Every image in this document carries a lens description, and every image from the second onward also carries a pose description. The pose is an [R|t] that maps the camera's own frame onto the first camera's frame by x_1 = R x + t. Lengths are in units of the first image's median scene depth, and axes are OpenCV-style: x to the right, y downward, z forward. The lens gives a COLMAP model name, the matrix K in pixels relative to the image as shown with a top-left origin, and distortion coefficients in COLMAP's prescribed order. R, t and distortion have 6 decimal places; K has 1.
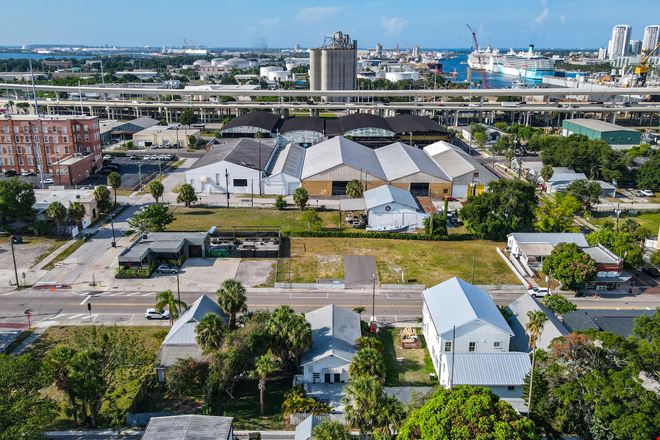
lens RADIAL K [[598.1, 0, 330.0], [0, 598.1, 220.0], [0, 0, 1]] dist [-0.021206, 0.086809]
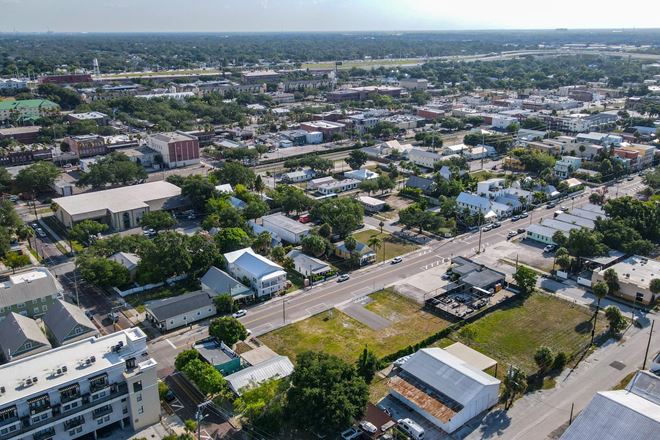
lens RADIAL K [[576.1, 0, 330.8], [0, 576.1, 217.8], [0, 0, 1]] dist [-0.005923, 0.049736]
pose [[-0.782614, 0.197315, -0.590409, 0.686362], [-0.170034, 0.844614, 0.507658, -0.620424], [0.598836, 0.497689, -0.627456, 1.339017]]
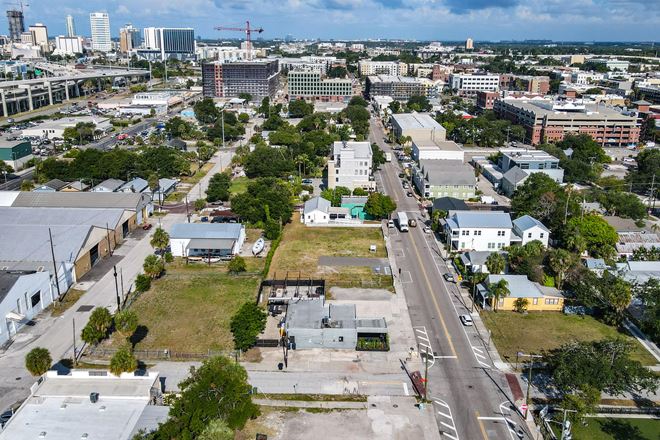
lens RADIAL K [[619.9, 0, 326.1], [0, 619.9, 220.6], [0, 0, 1]] dist [0.003377, 0.018126]
pose [[0.018930, -0.286047, 0.958029, -0.941413], [0.271334, 0.923710, 0.270439, -0.291339], [-0.962299, 0.254827, 0.095100, 0.721098]]
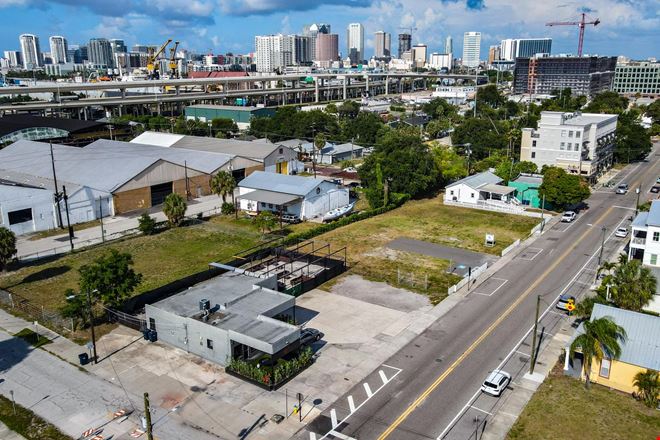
lens RADIAL K [[581.8, 0, 331.2], [0, 581.8, 218.2], [0, 0, 1]] dist [-0.004871, 0.046608]
pose [[0.576270, -0.217151, 0.787882, -0.509531], [0.232778, 0.967734, 0.096463, -0.053933], [-0.783407, 0.127812, 0.608225, 0.501086]]
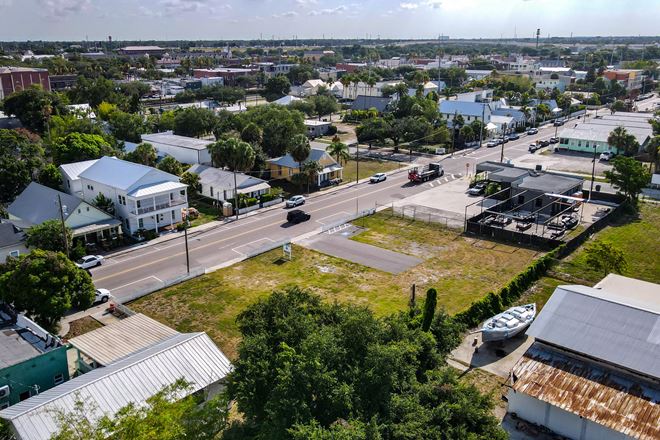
lens RADIAL K [[580.0, 0, 308.7], [0, 580.0, 220.1], [0, 0, 1]] dist [0.006536, 0.020370]
pose [[-0.681299, 0.220900, -0.697879, 0.426513], [-0.198359, 0.861996, 0.466494, -0.191162], [0.704617, 0.456253, -0.543460, 1.033566]]
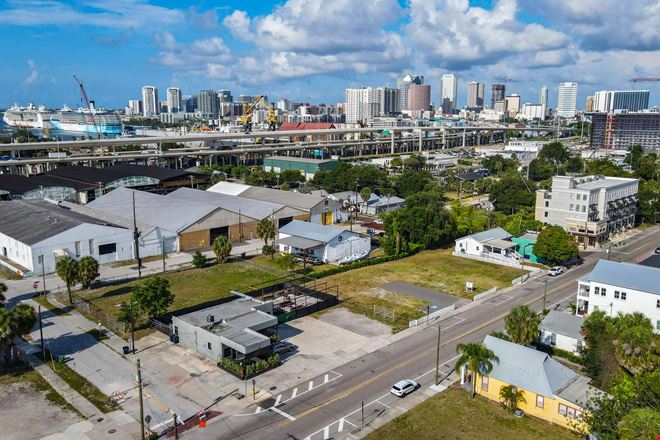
lens RADIAL K [[576.1, 0, 330.8], [0, 576.1, 217.8], [0, 0, 1]] dist [-0.005923, 0.049736]
pose [[0.703032, -0.132936, 0.698623, -0.550891], [0.197426, 0.980243, -0.012148, -0.043253], [-0.683205, 0.146467, 0.715387, 0.328453]]
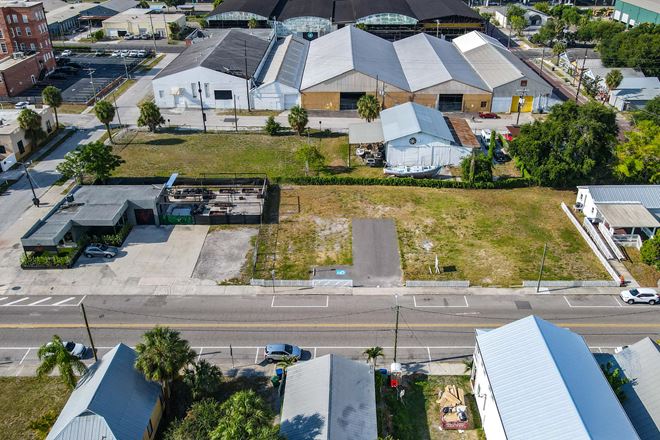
lens RADIAL K [[576.1, 0, 348.4], [0, 576.1, 216.4], [0, 0, 1]] dist [0.007420, 0.016359]
pose [[0.999979, -0.005180, 0.003981, 0.012827], [0.004242, 0.978244, 0.207416, -0.075103], [-0.004969, -0.207395, 0.978245, 0.269779]]
